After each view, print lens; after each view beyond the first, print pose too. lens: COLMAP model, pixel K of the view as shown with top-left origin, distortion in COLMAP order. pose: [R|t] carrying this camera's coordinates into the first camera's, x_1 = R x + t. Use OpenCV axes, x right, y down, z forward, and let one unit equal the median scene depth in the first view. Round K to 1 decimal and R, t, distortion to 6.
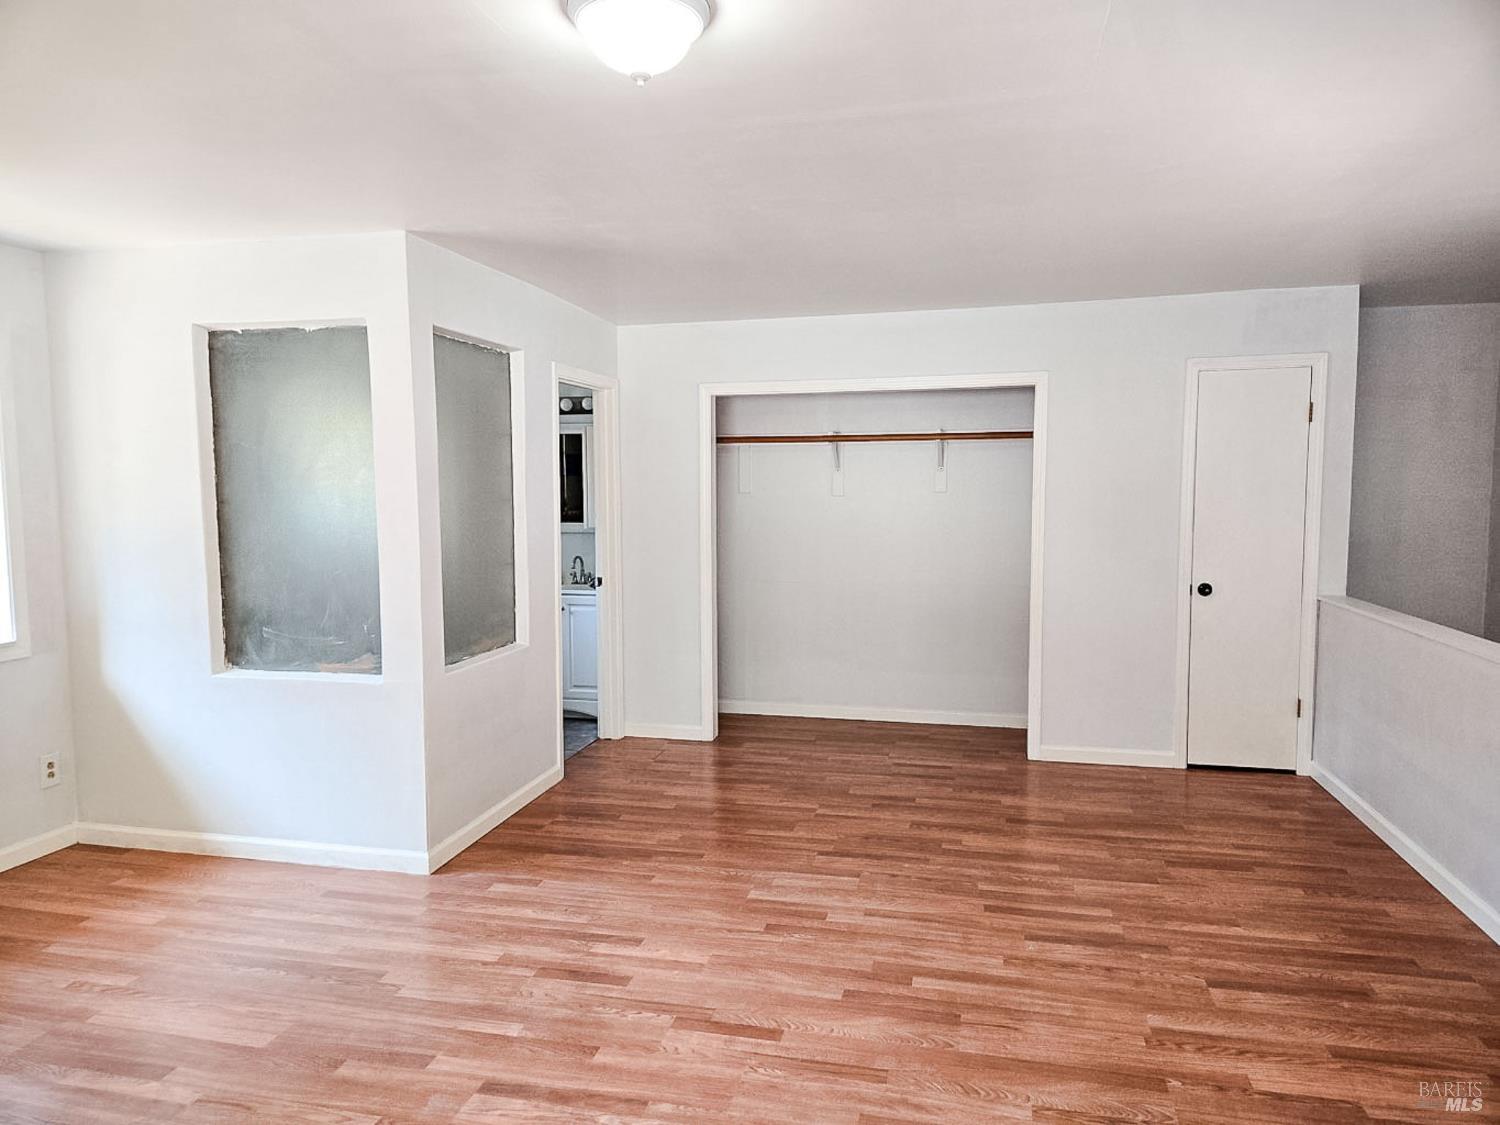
lens RADIAL K [[997.8, 0, 745.8], [0, 997.8, 570.9], [0, 0, 1]] dist [0.077260, -0.074582]
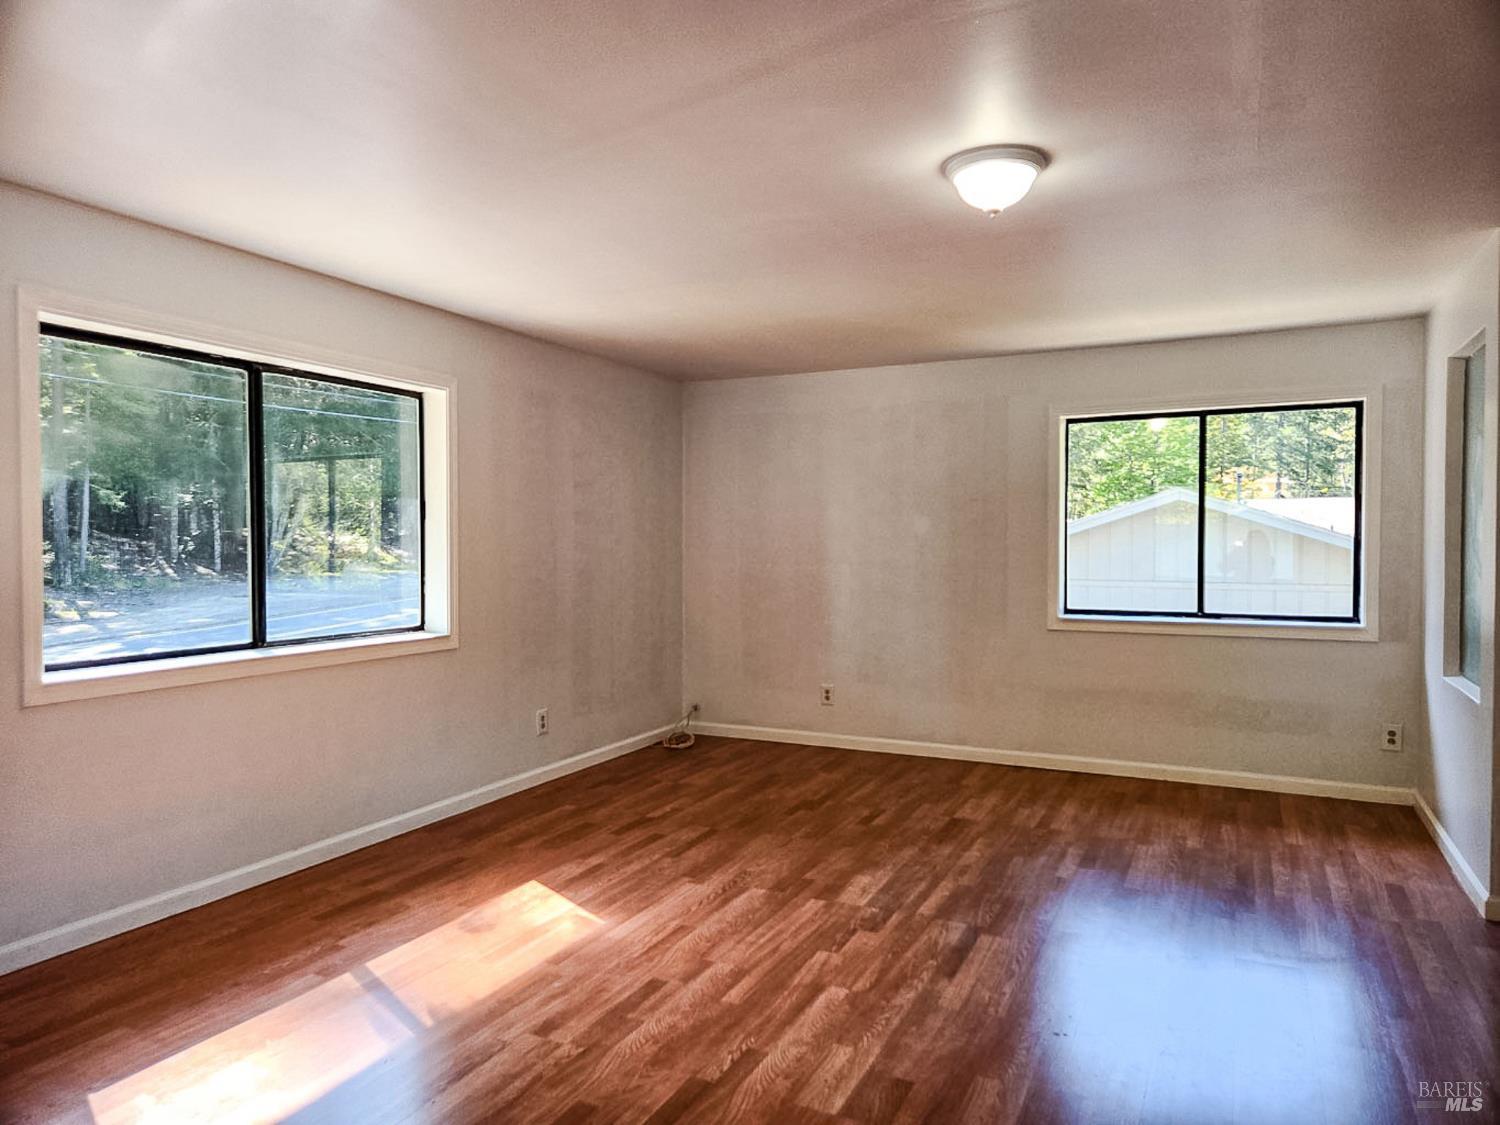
lens RADIAL K [[997.8, 0, 745.8], [0, 997.8, 570.9], [0, 0, 1]] dist [0.077260, -0.074582]
pose [[-0.229459, 0.036864, -0.972620, 0.928108], [-0.077315, 0.995434, 0.055969, -0.014808], [0.970243, 0.088041, -0.225561, 0.690123]]
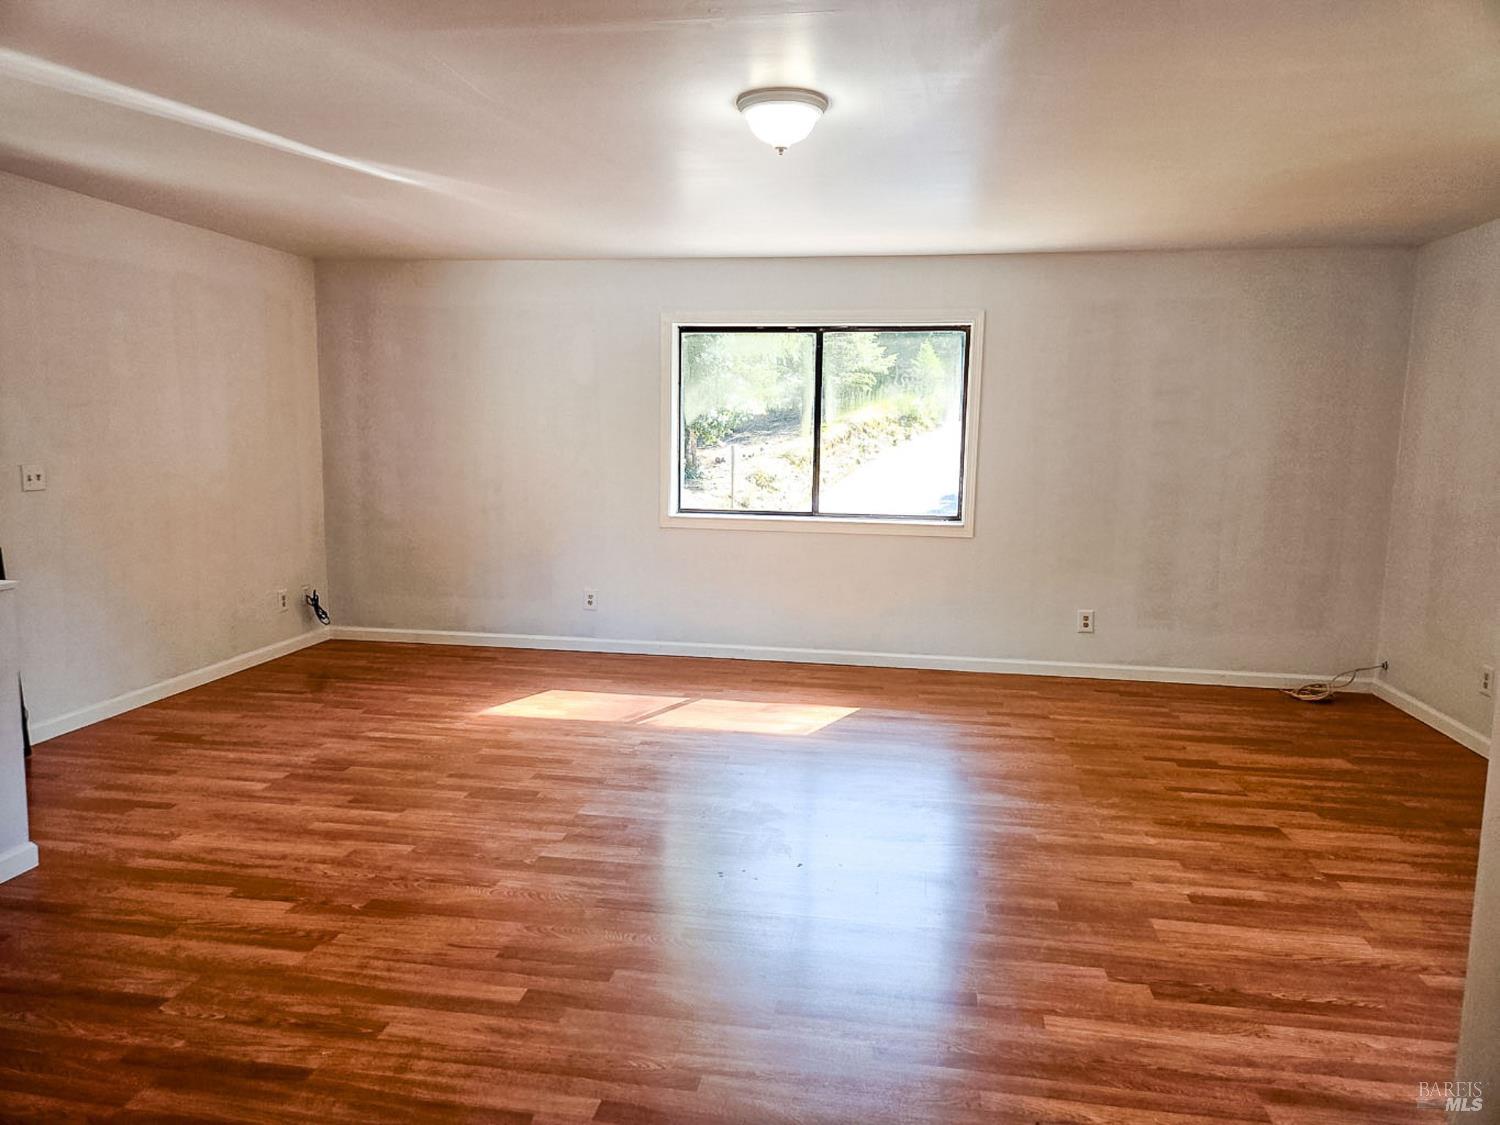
lens RADIAL K [[997.8, 0, 745.8], [0, 997.8, 570.9], [0, 0, 1]] dist [0.077260, -0.074582]
pose [[-0.997971, -0.000107, -0.063667, 0.034704], [-0.014254, 0.974991, 0.221789, -0.128373], [0.062051, 0.222246, -0.973014, 1.774135]]
